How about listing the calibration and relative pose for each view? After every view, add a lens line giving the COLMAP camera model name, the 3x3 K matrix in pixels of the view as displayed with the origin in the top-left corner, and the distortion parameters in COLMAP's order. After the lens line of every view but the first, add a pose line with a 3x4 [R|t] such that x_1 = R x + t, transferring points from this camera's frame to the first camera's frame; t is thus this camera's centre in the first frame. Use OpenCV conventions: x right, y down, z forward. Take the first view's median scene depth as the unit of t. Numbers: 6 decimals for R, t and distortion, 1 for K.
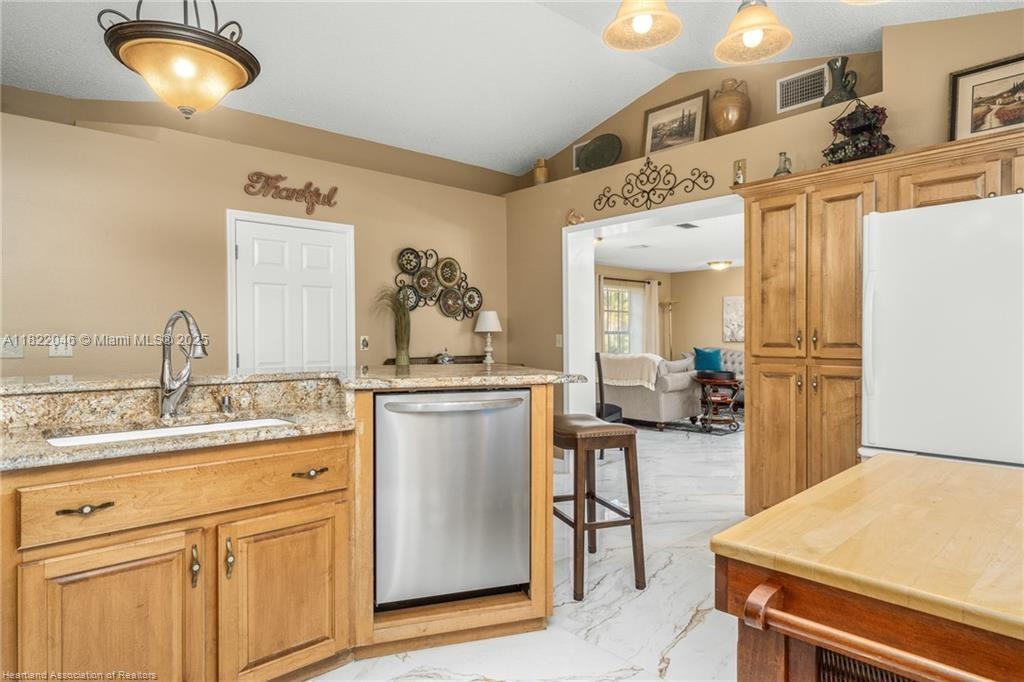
lens RADIAL K [[592.7, 0, 512.0], [0, 592.7, 341.0], [0, 0, 1]] dist [0.002549, 0.000477]
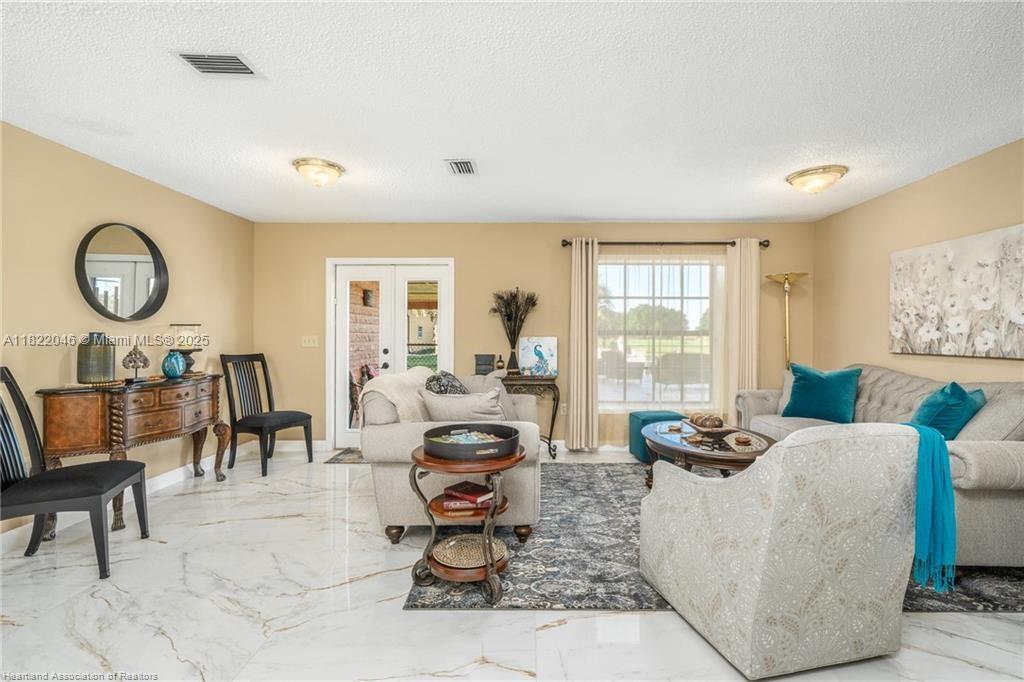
lens RADIAL K [[471.9, 0, 528.1], [0, 471.9, 334.0], [0, 0, 1]] dist [0.002978, 0.000104]
pose [[0.735589, 0.003454, -0.677420, 0.981413], [-0.009350, 0.999944, -0.005054, -0.021571], [0.677364, 0.010051, 0.735580, 1.347591]]
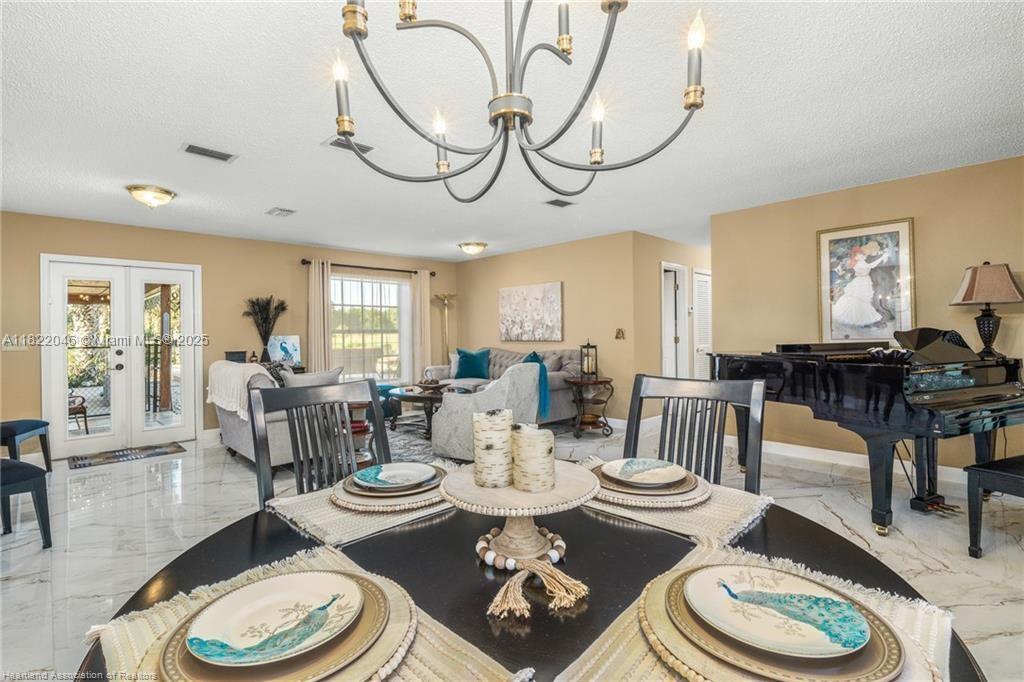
lens RADIAL K [[487.2, 0, 501.5], [0, 487.2, 334.5], [0, 0, 1]] dist [0.000174, -0.000003]
pose [[0.999561, -0.008301, 0.028434, 0.836978], [0.008354, 0.999964, -0.001729, -0.015557], [-0.028418, 0.001966, 0.999594, 0.728270]]
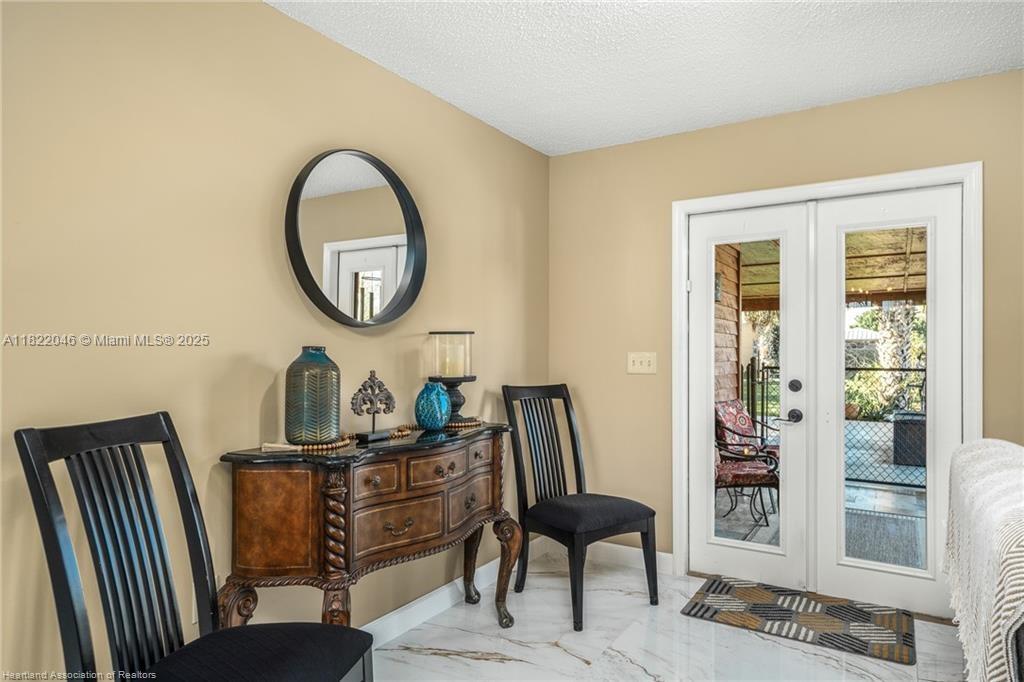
lens RADIAL K [[623.8, 0, 512.0], [0, 623.8, 341.0], [0, 0, 1]] dist [-0.000293, 0.000402]
pose [[0.275740, -0.010849, -0.961171, 0.533749], [-0.009105, 0.999862, -0.013898, -0.020065], [0.961189, 0.012583, 0.275603, 1.449498]]
